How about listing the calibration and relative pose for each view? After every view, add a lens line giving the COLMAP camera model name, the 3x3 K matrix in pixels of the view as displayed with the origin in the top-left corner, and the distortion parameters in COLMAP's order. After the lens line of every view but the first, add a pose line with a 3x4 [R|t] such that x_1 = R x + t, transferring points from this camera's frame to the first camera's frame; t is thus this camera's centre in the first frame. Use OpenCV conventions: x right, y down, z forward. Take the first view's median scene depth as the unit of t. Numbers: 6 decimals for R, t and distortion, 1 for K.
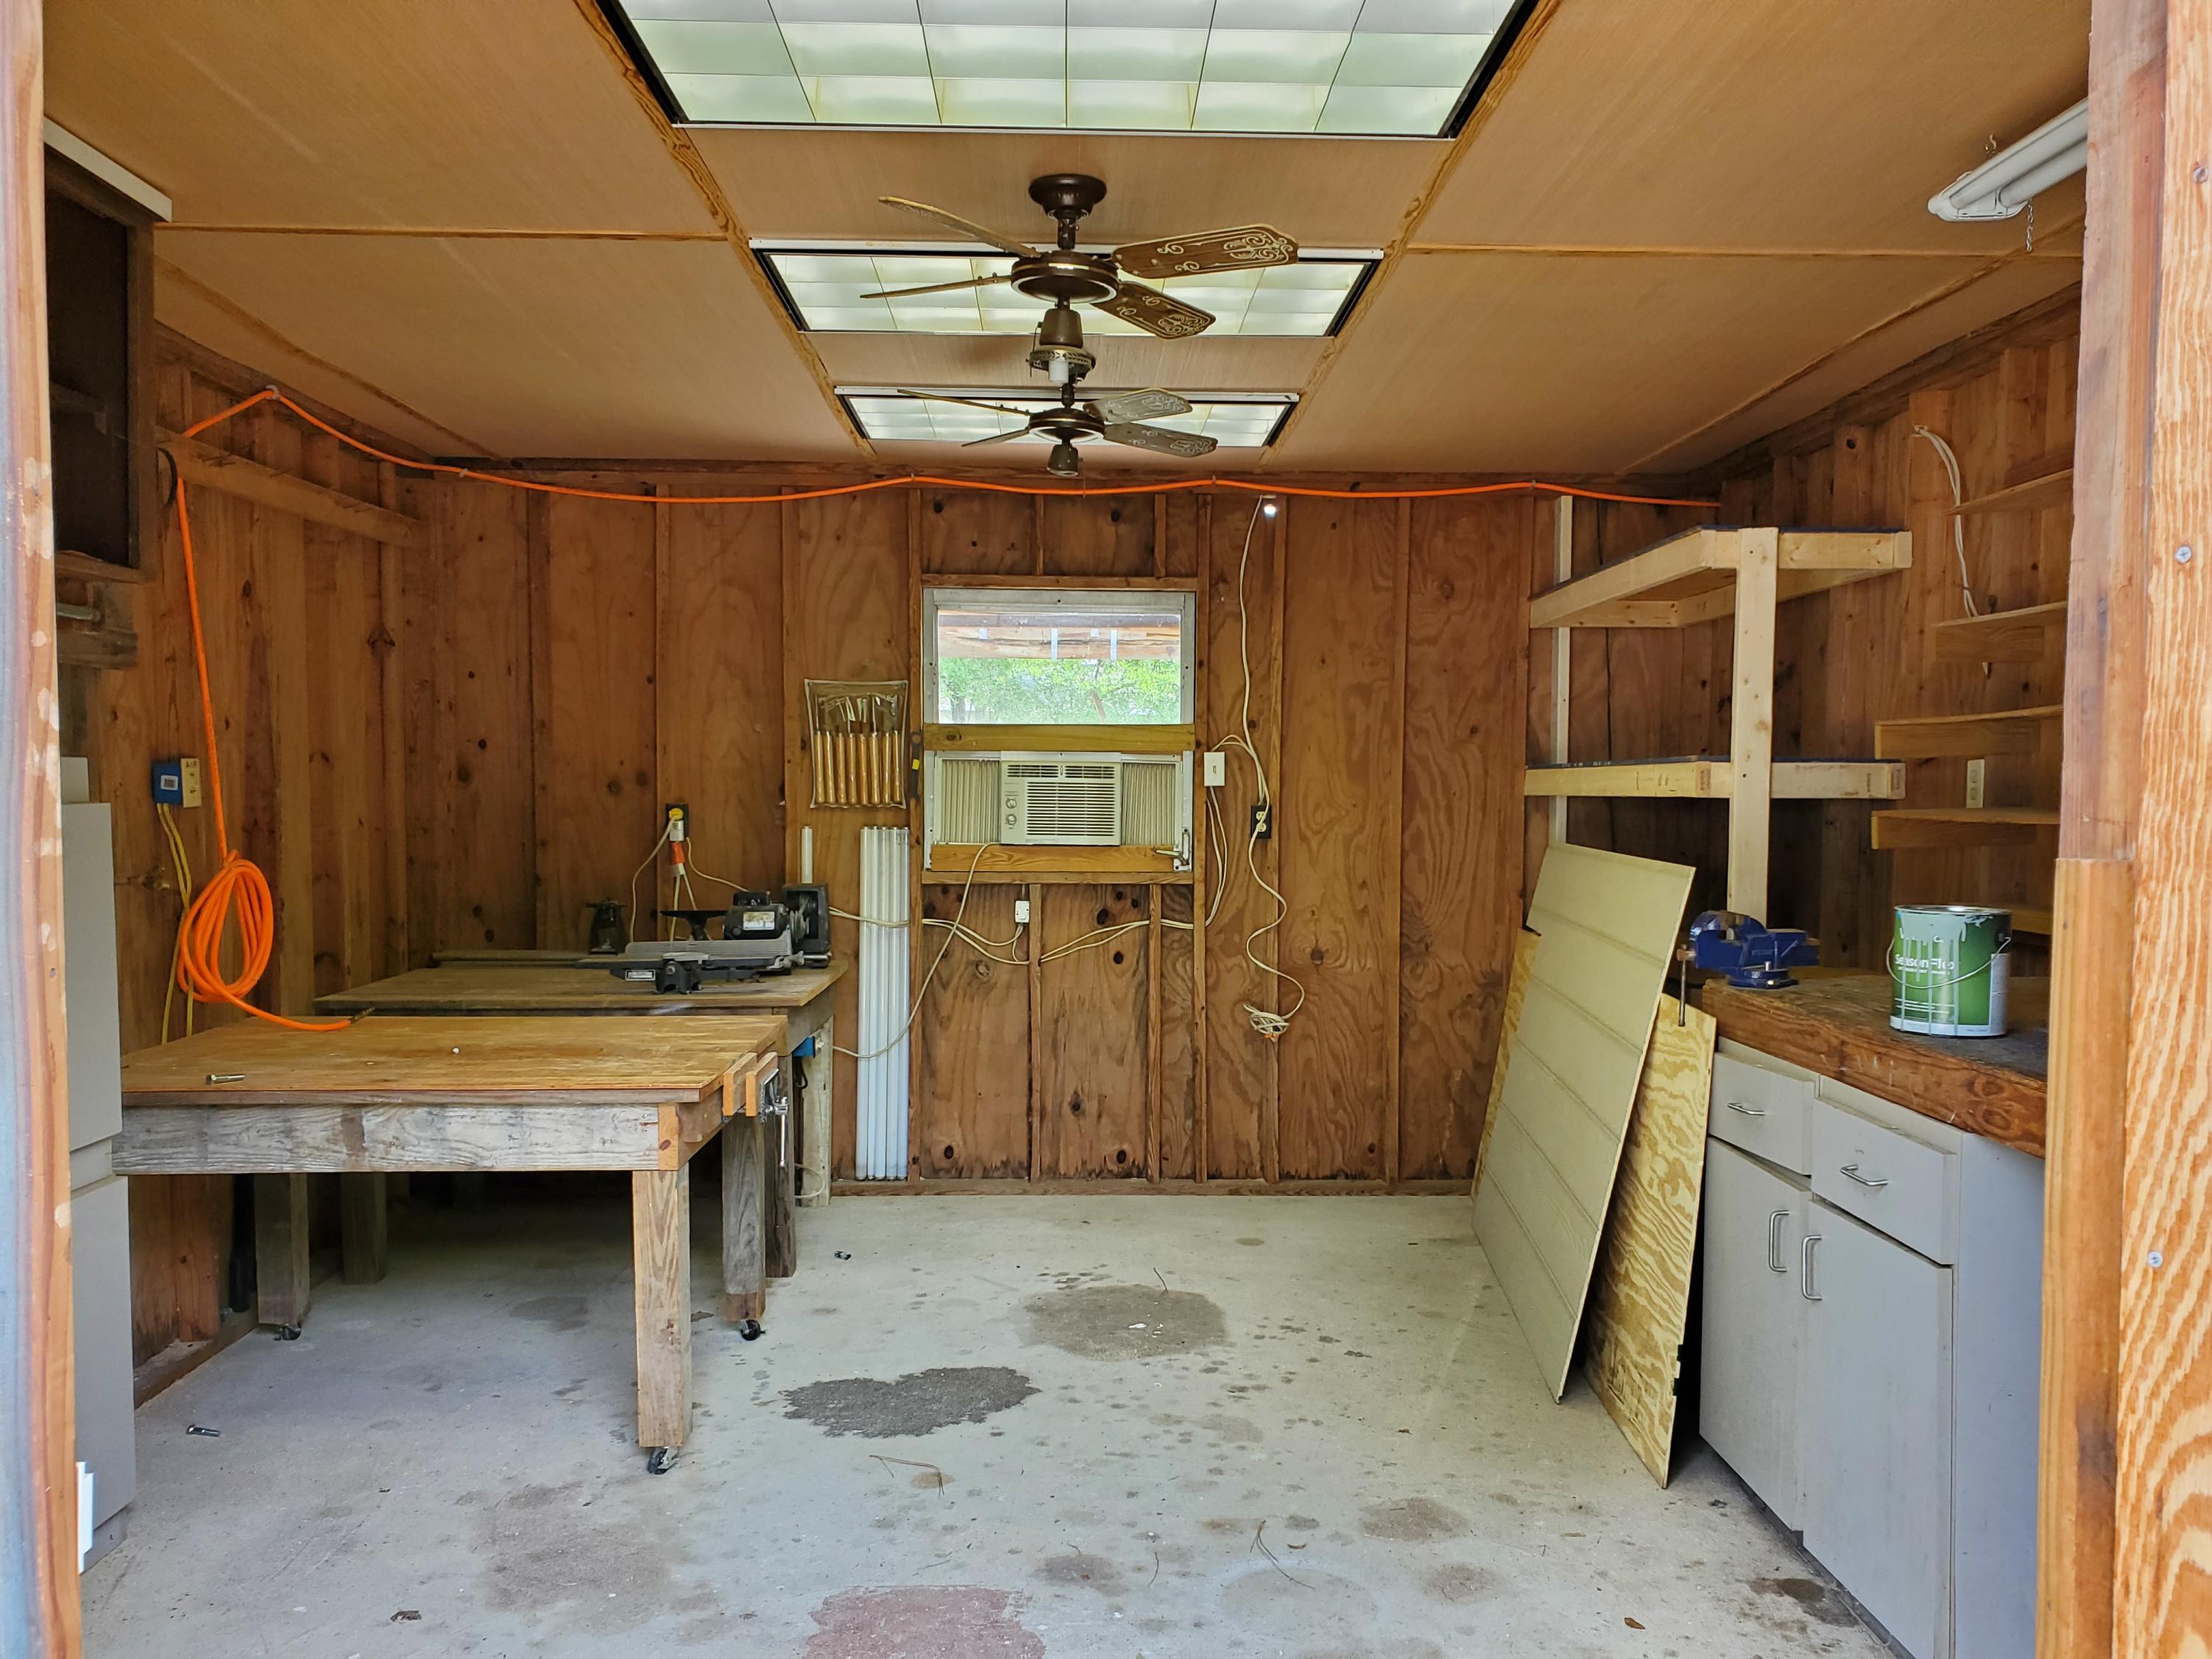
lens RADIAL K [[1645.2, 0, 1107.7], [0, 1645.2, 836.2], [0, 0, 1]] dist [0.000027, -0.000005]
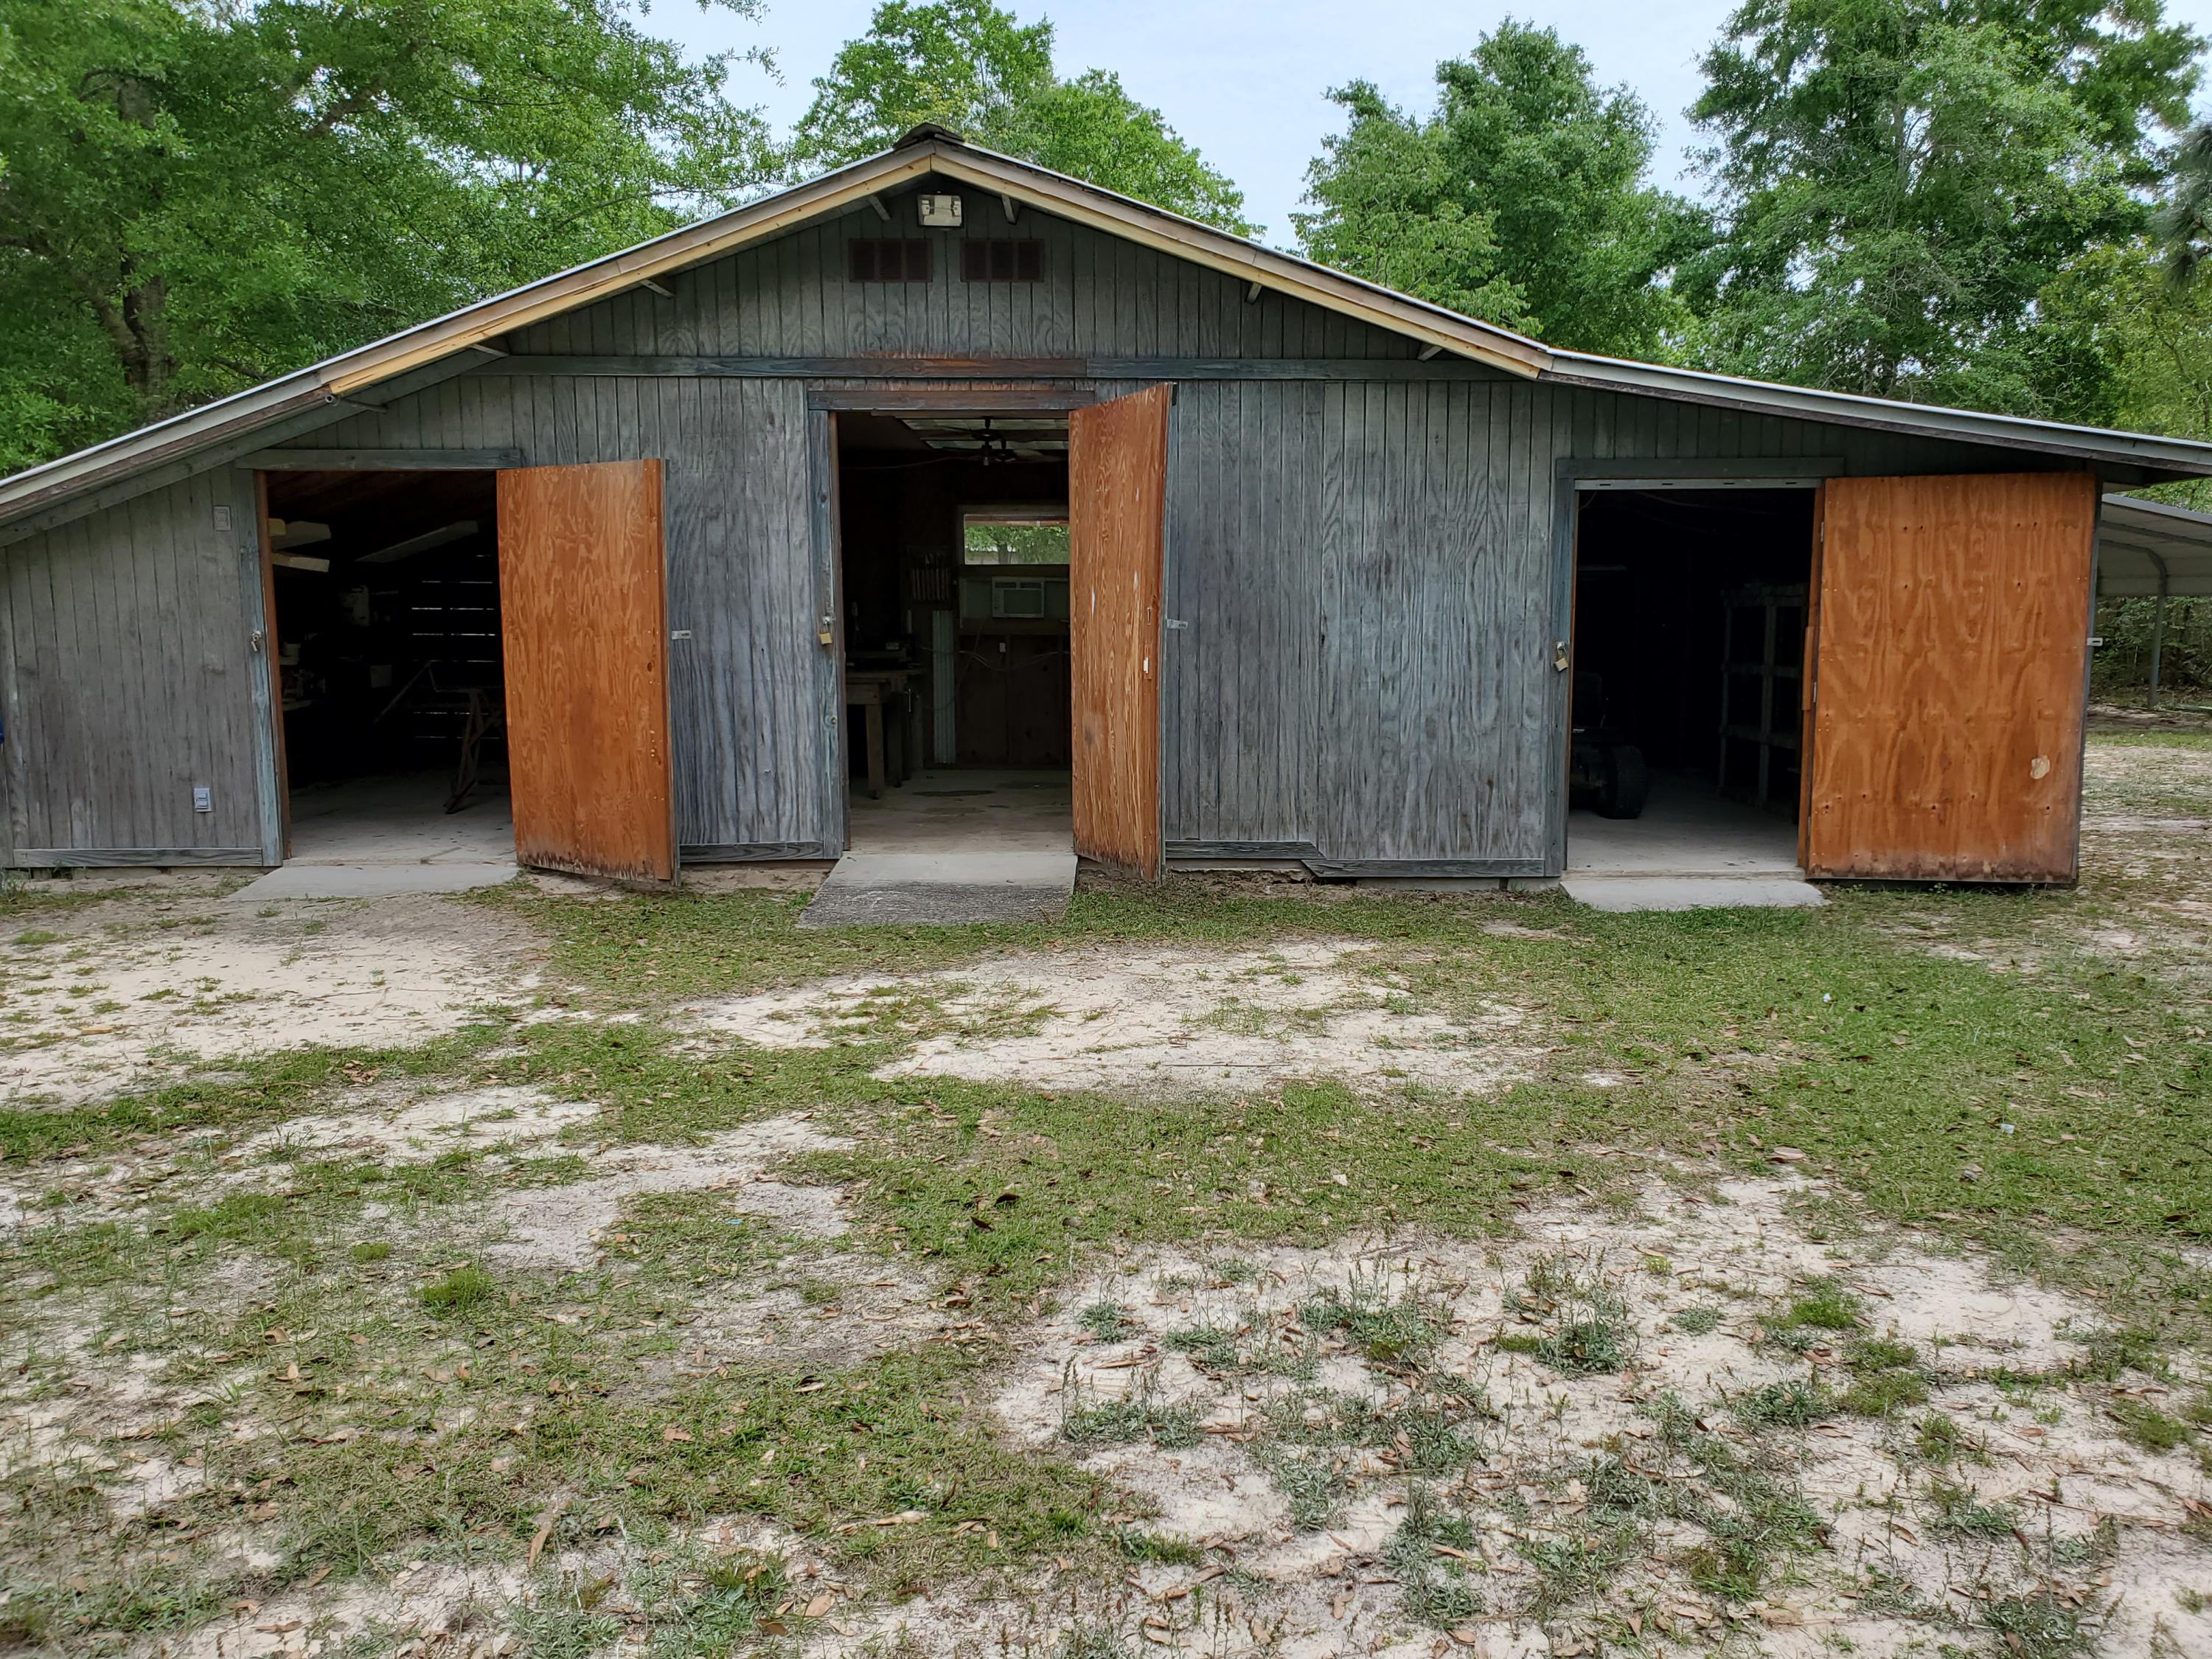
lens RADIAL K [[1645.2, 0, 1106.5], [0, 1645.2, 827.6], [0, 0, 1]] dist [0.000027, -0.000005]
pose [[0.998878, 0.000161, -0.047355, 0.205415], [0.004523, 0.995097, 0.098795, 0.071596], [0.047139, -0.098899, 0.993980, -1.326395]]
